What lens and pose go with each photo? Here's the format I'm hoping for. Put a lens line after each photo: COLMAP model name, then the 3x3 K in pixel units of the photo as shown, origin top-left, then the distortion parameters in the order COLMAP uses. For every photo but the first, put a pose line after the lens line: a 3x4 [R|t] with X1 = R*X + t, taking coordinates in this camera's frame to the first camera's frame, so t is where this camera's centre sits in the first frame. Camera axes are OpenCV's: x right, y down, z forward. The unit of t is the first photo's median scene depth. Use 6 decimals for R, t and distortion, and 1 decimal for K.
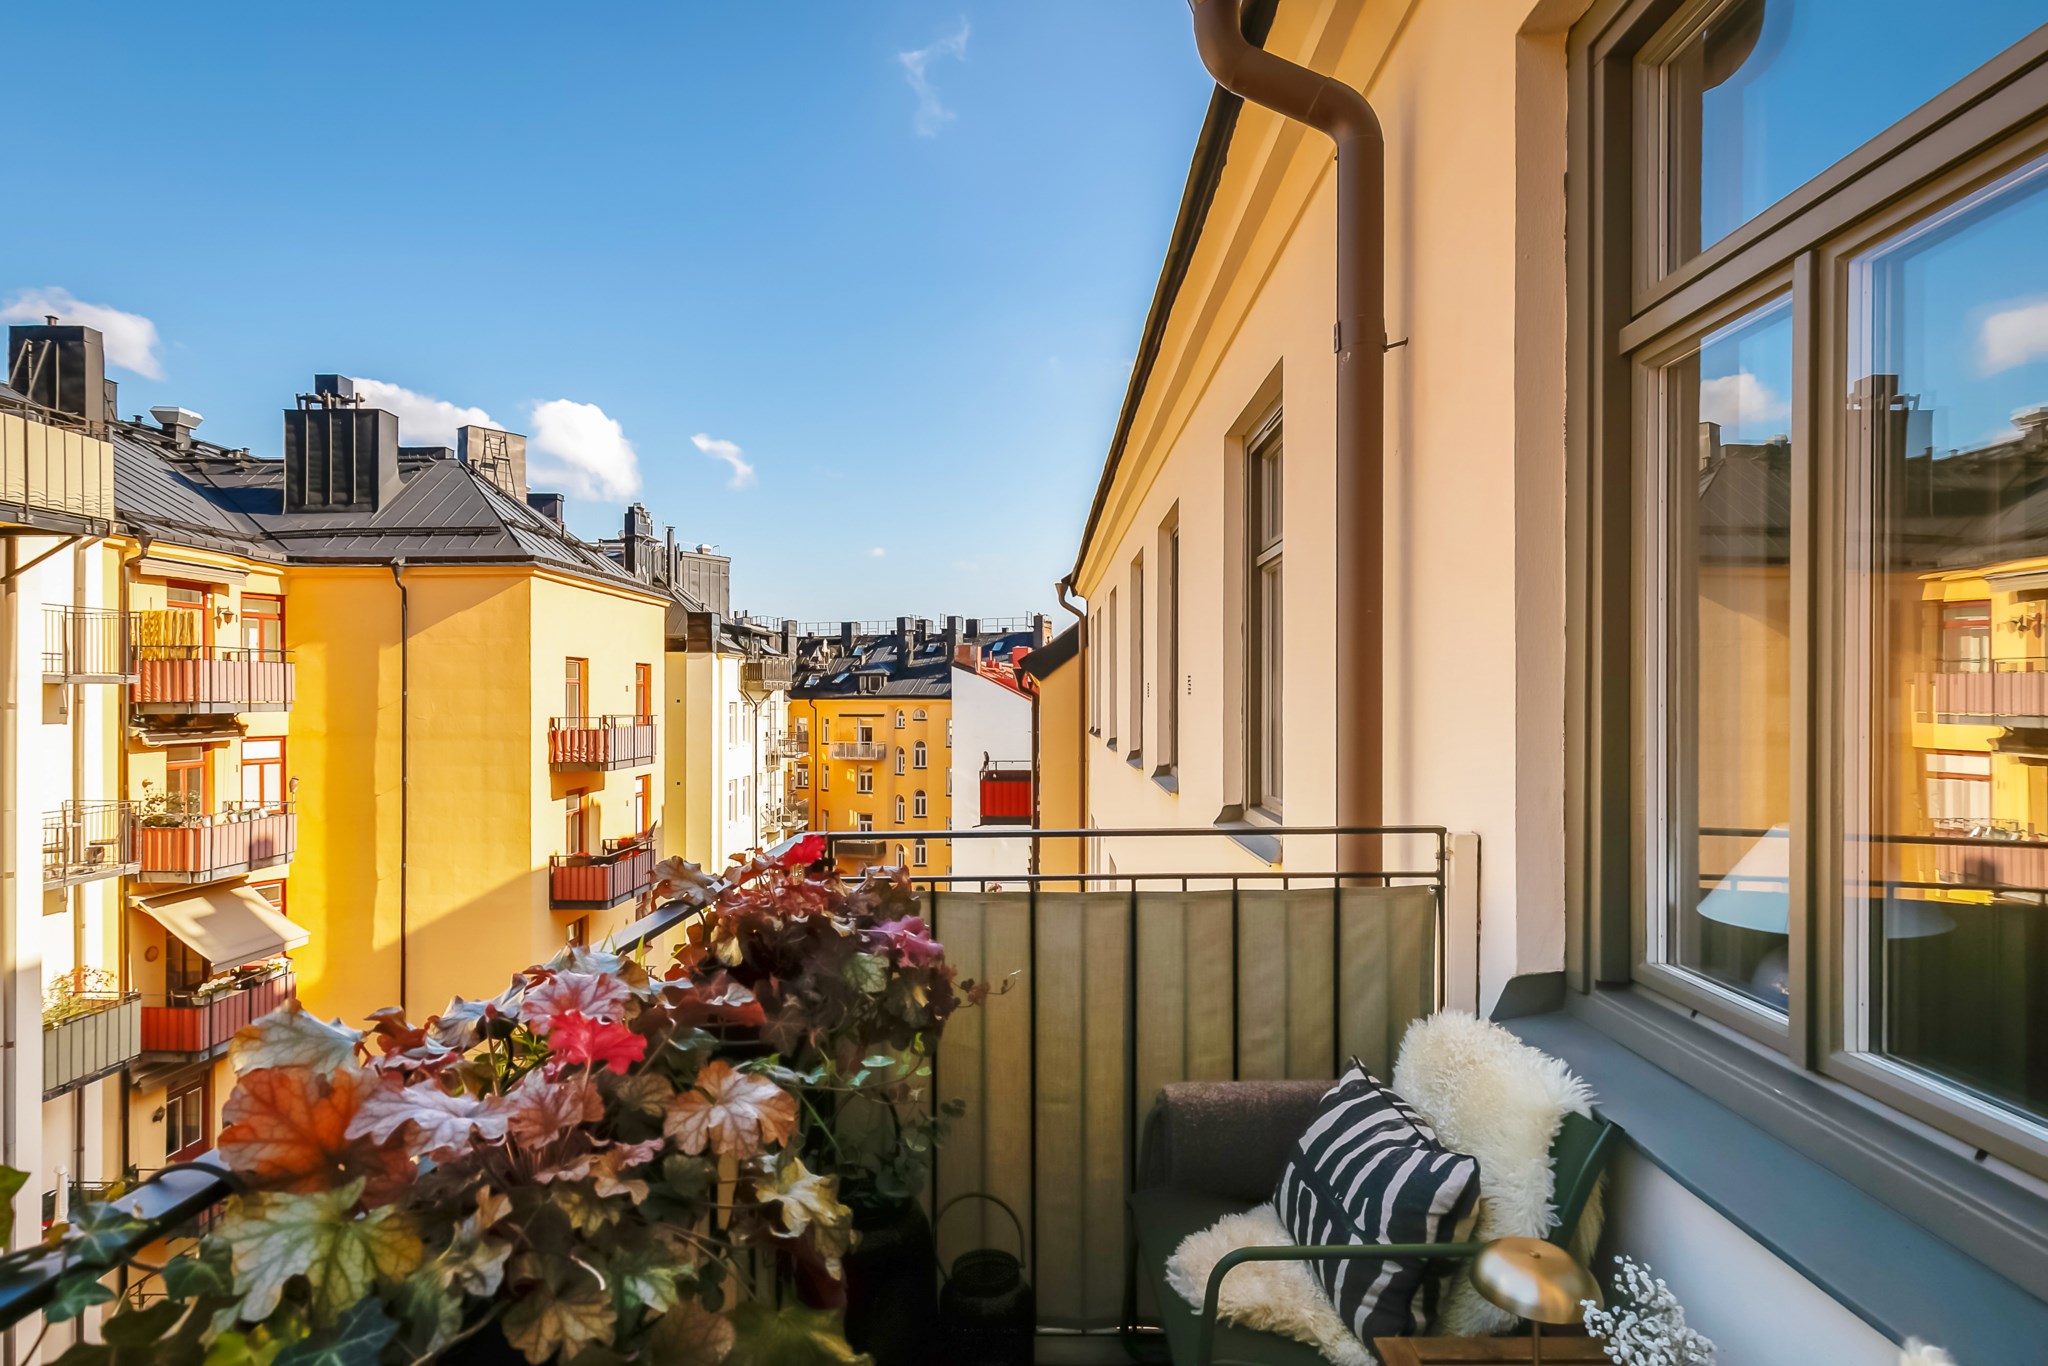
lens RADIAL K [[1168.1, 0, 1024.0], [0, 1168.1, 683.0], [0, 0, 1]] dist [0.003309, -0.001077]
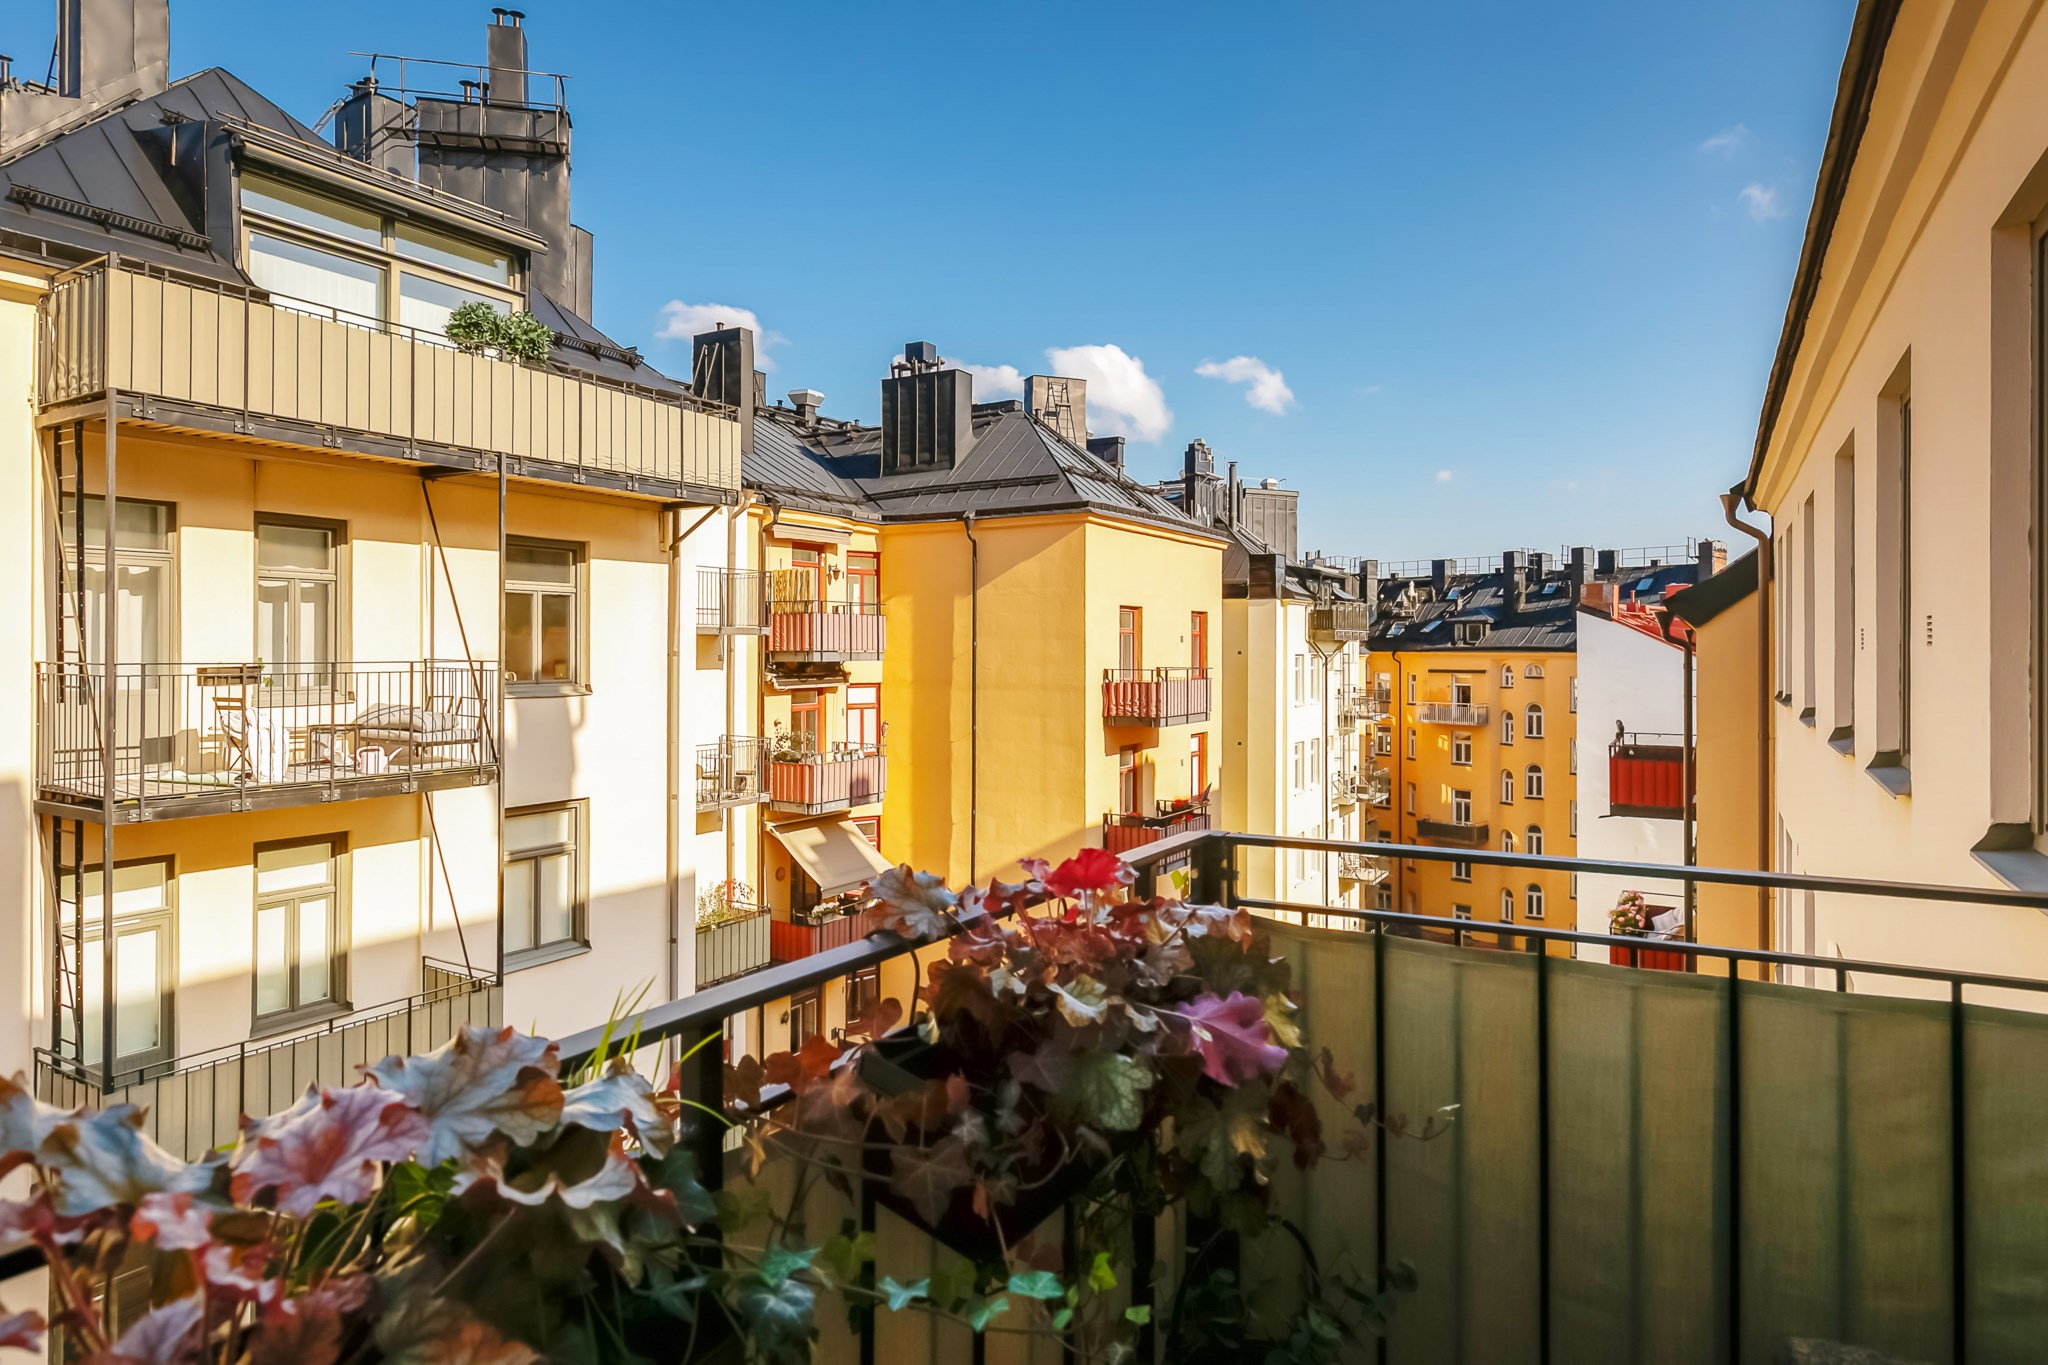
lens RADIAL K [[1174.3, 0, 1022.7], [0, 1174.3, 635.9], [0, 0, 1]] dist [0.001947, -0.001492]
pose [[0.848521, -0.002823, -0.529154, 0.048052], [0.002198, 0.999996, -0.001811, 0.003936], [0.529157, 0.000374, 0.848524, 0.147751]]
